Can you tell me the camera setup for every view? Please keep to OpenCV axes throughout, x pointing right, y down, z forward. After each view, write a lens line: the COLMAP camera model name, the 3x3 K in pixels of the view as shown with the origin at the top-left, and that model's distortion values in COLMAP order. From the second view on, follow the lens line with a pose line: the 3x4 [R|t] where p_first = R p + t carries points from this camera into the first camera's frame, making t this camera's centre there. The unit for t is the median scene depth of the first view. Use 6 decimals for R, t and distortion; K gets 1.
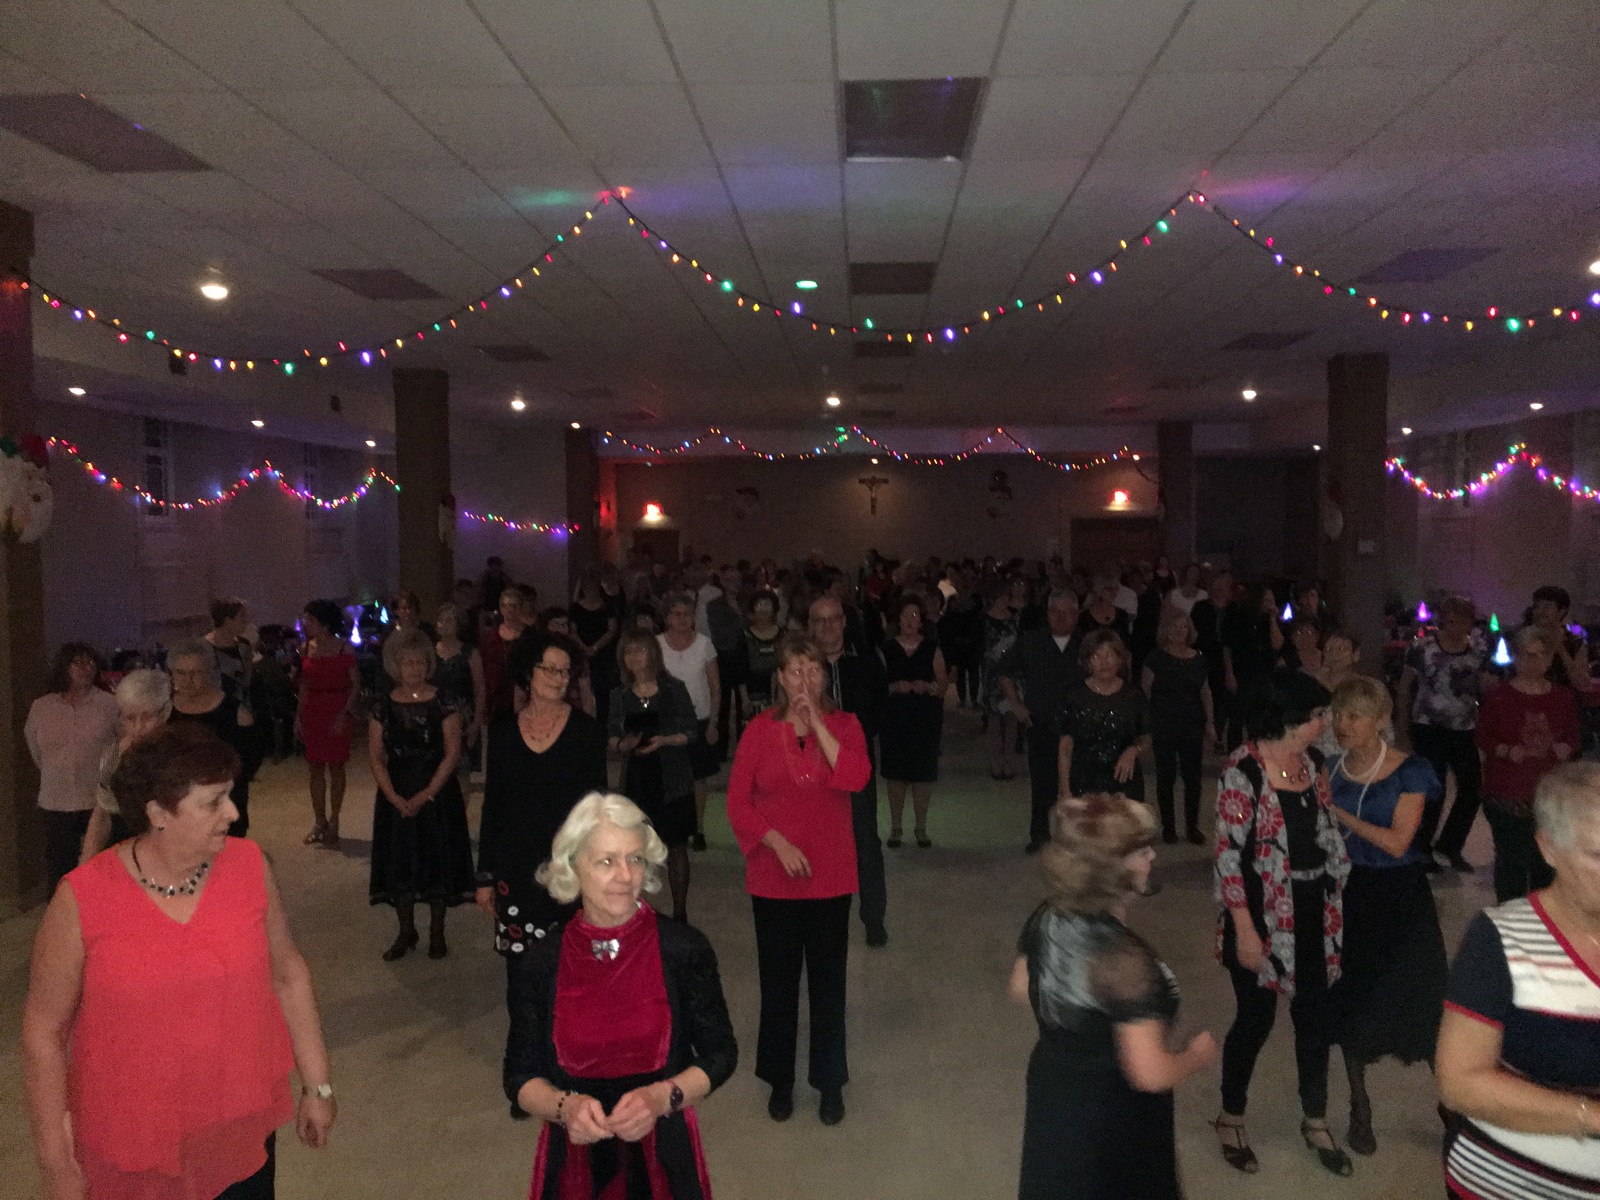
lens RADIAL K [[1301.2, 0, 800.0], [0, 1301.2, 600.0], [0, 0, 1]] dist [0.078868, -0.085885]
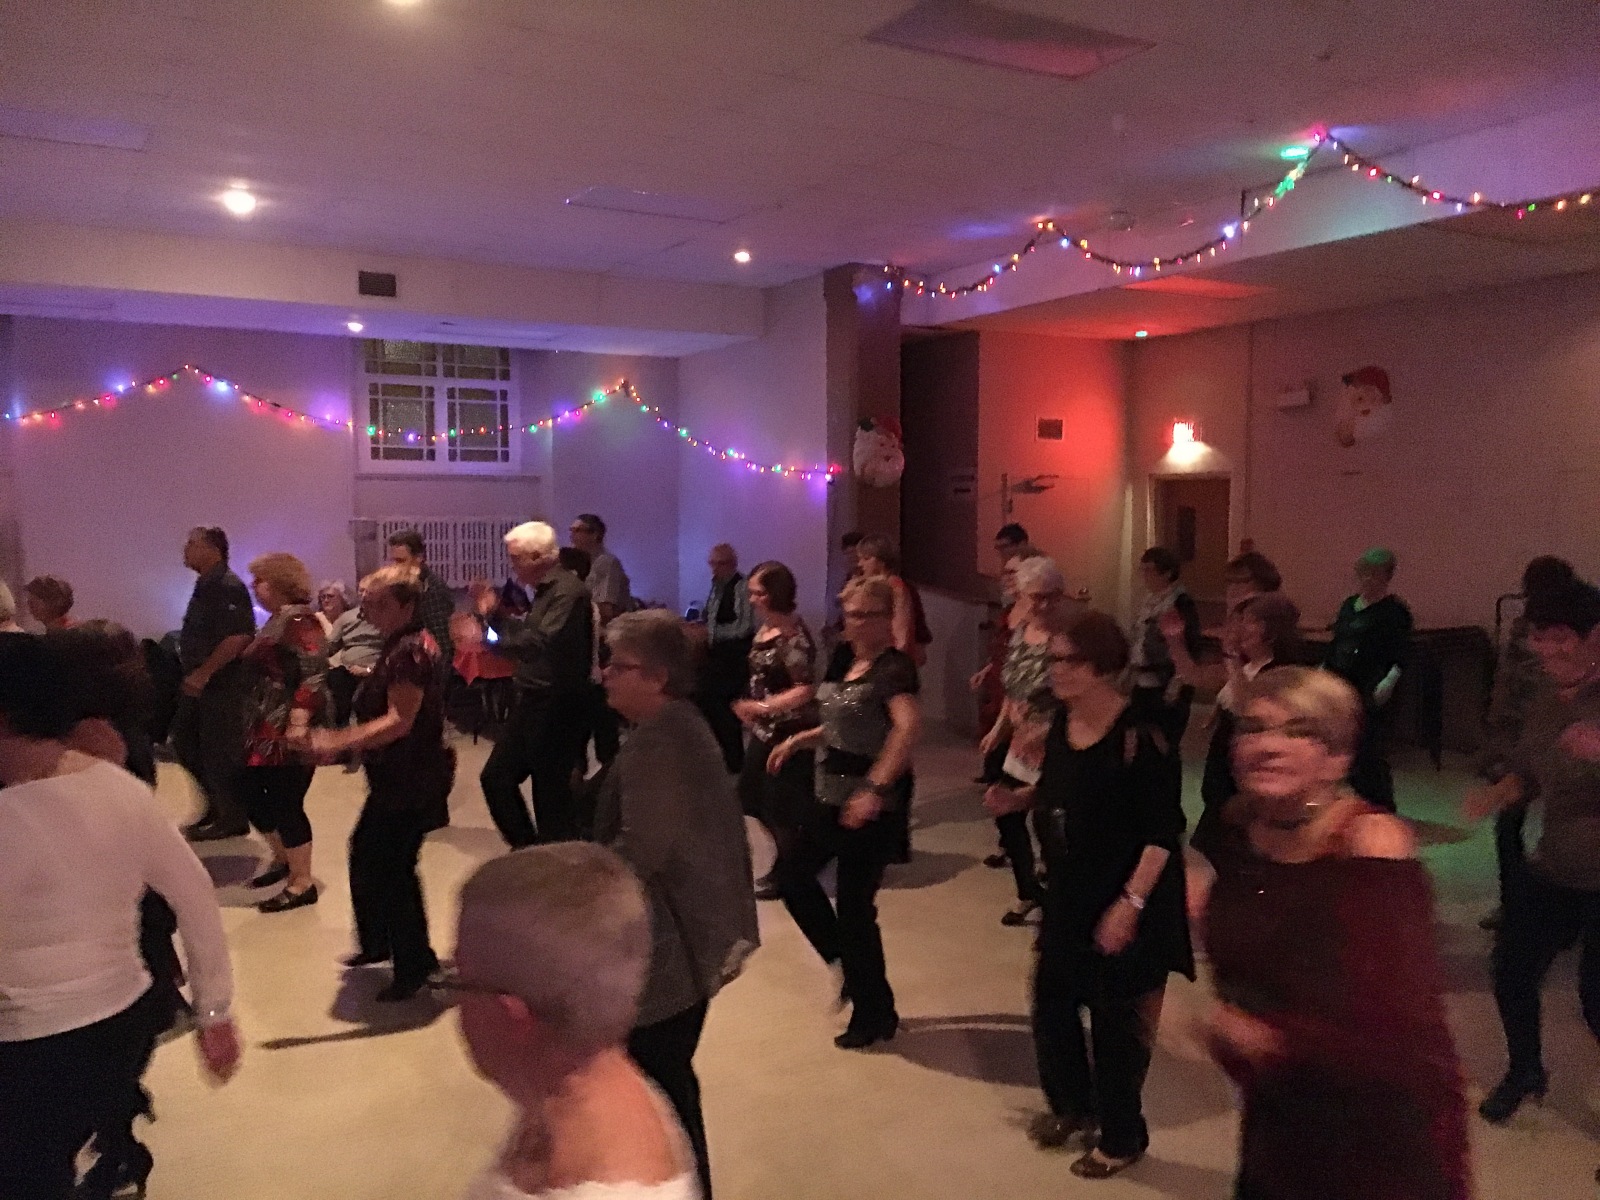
lens RADIAL K [[1386.4, 0, 798.7], [0, 1386.4, 692.2], [0, 0, 1]] dist [0.025446, 0.000773]
pose [[0.519725, 0.114104, -0.846680, 0.369949], [-0.050314, 0.993409, 0.102993, -0.032671], [0.852851, -0.010928, 0.522040, 0.928285]]
